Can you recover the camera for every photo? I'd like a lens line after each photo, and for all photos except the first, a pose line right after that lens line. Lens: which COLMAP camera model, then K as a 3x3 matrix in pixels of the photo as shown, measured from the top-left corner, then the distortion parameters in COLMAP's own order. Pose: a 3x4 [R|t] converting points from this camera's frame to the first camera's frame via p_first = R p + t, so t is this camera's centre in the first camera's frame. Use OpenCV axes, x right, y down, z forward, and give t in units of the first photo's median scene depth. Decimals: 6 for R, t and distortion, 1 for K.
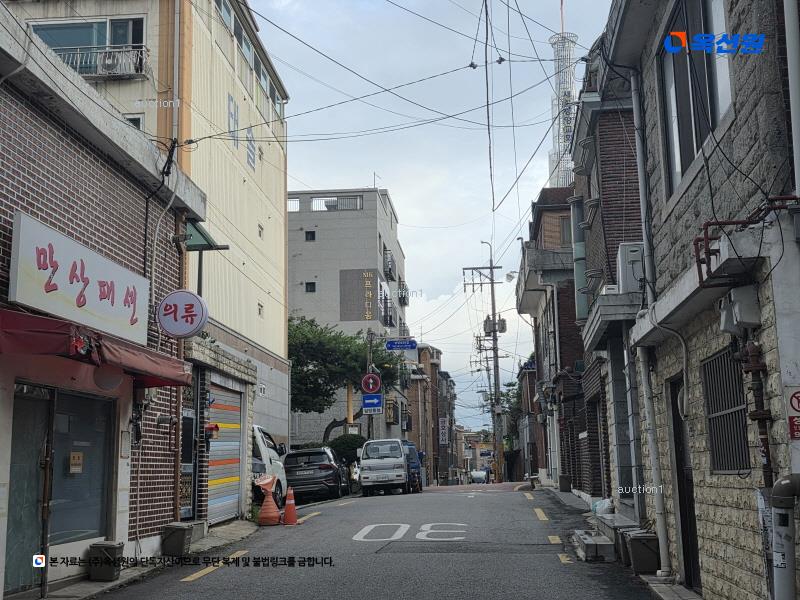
lens RADIAL K [[994.7, 0, 400.0], [0, 994.7, 300.0], [0, 0, 1]] dist [0.004375, 0.002252]
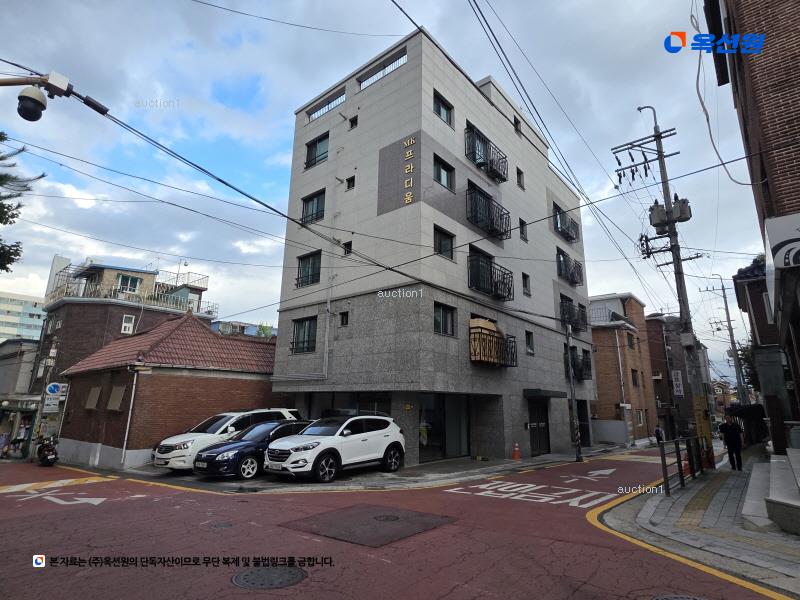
lens RADIAL K [[423.0, 0, 400.0], [0, 423.0, 300.0], [0, 0, 1]] dist [0.000145, -0.000047]
pose [[0.816132, -0.102216, -0.568753, 0.102970], [0.064957, 0.994221, -0.085470, 0.094239], [0.574203, 0.032810, 0.818056, 0.674847]]
